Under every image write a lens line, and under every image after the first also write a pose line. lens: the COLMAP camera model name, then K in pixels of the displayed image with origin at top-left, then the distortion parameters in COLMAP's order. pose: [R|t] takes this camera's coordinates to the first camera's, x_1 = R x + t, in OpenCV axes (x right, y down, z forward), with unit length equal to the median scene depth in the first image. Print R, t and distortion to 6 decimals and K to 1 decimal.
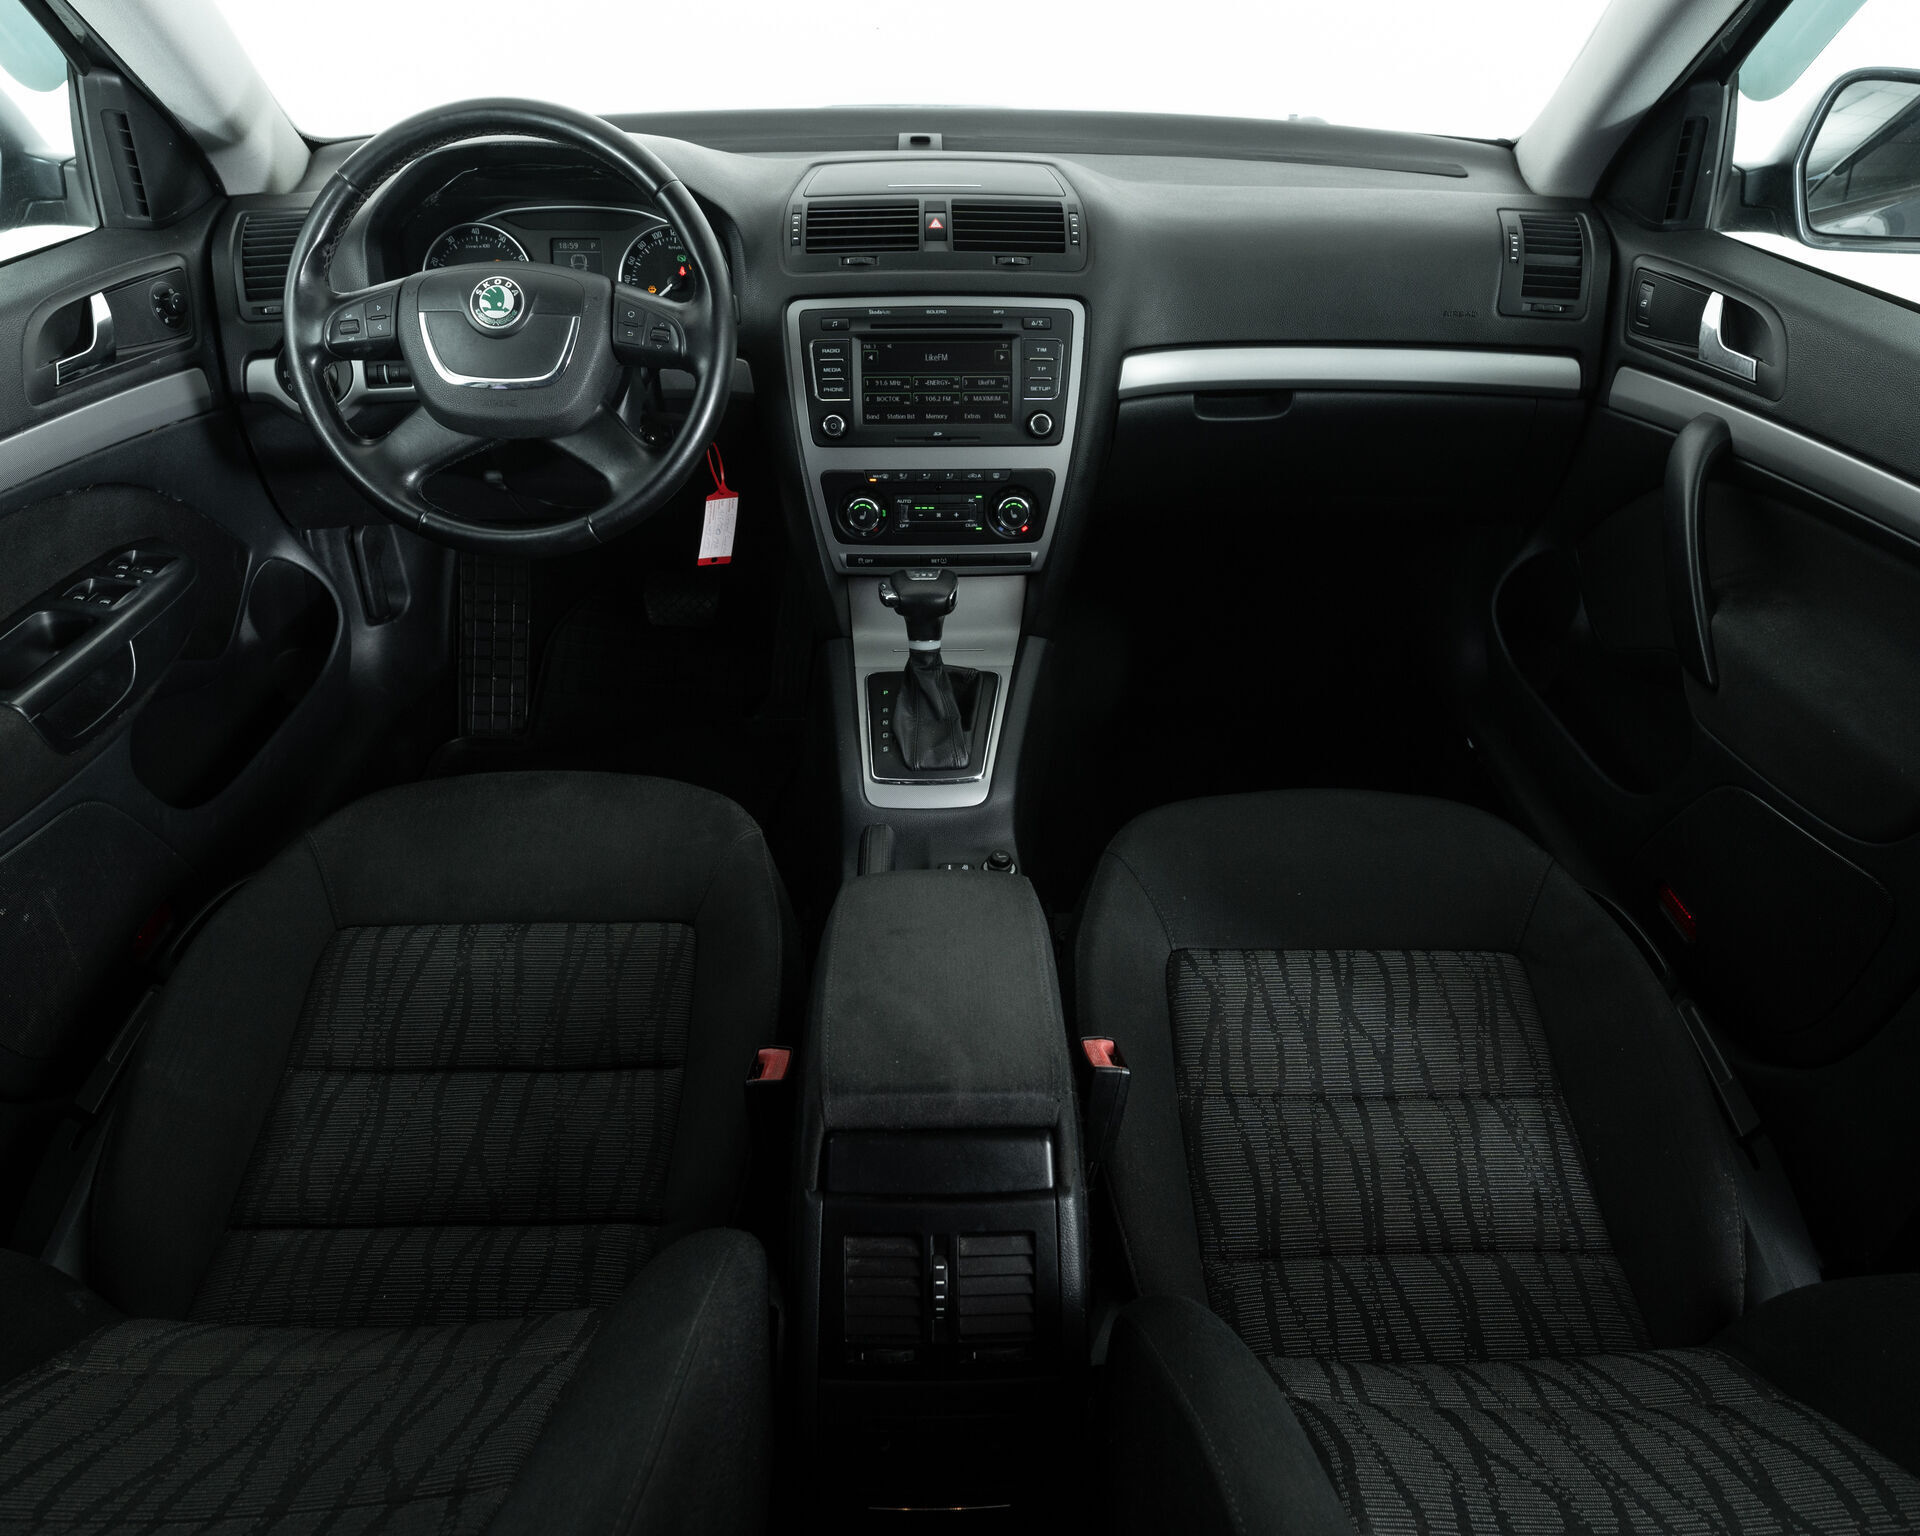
lens RADIAL K [[1338.0, 0, 962.3], [0, 1338.0, 764.1], [0, 0, 1]] dist [-0.021748, -0.003414]
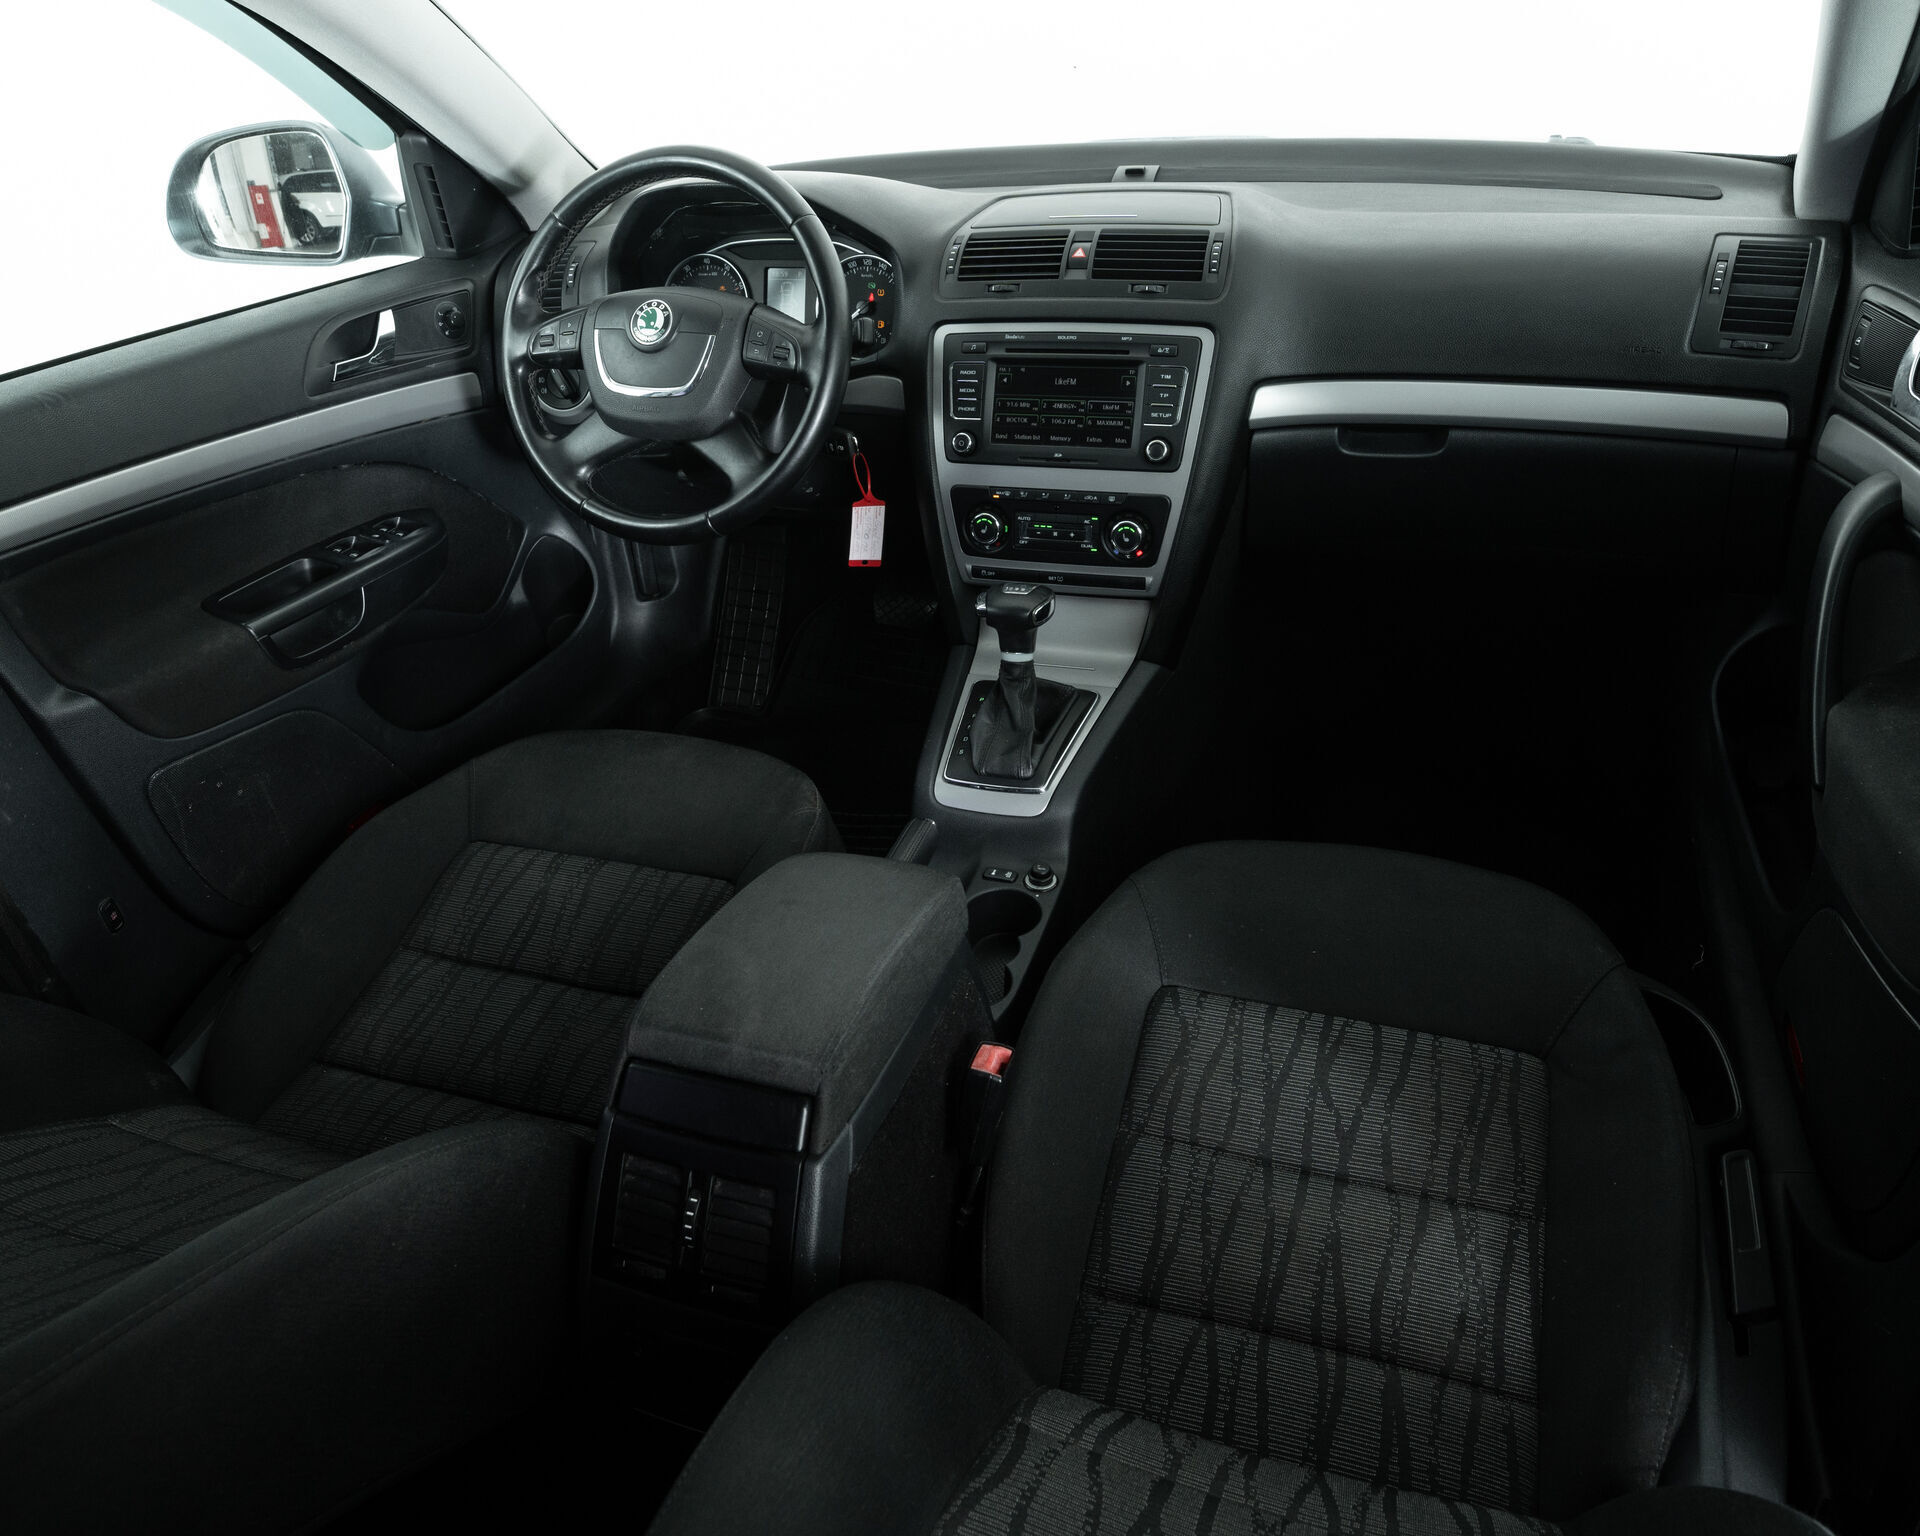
lens RADIAL K [[1337.1, 0, 955.8], [0, 1337.1, 756.2], [0, 0, 1]] dist [-0.021161, -0.002786]
pose [[0.932829, 0.121445, -0.339235, 0.288047], [-0.130310, 0.991468, -0.003385, -0.003628], [0.335930, 0.047363, 0.940695, 0.017228]]
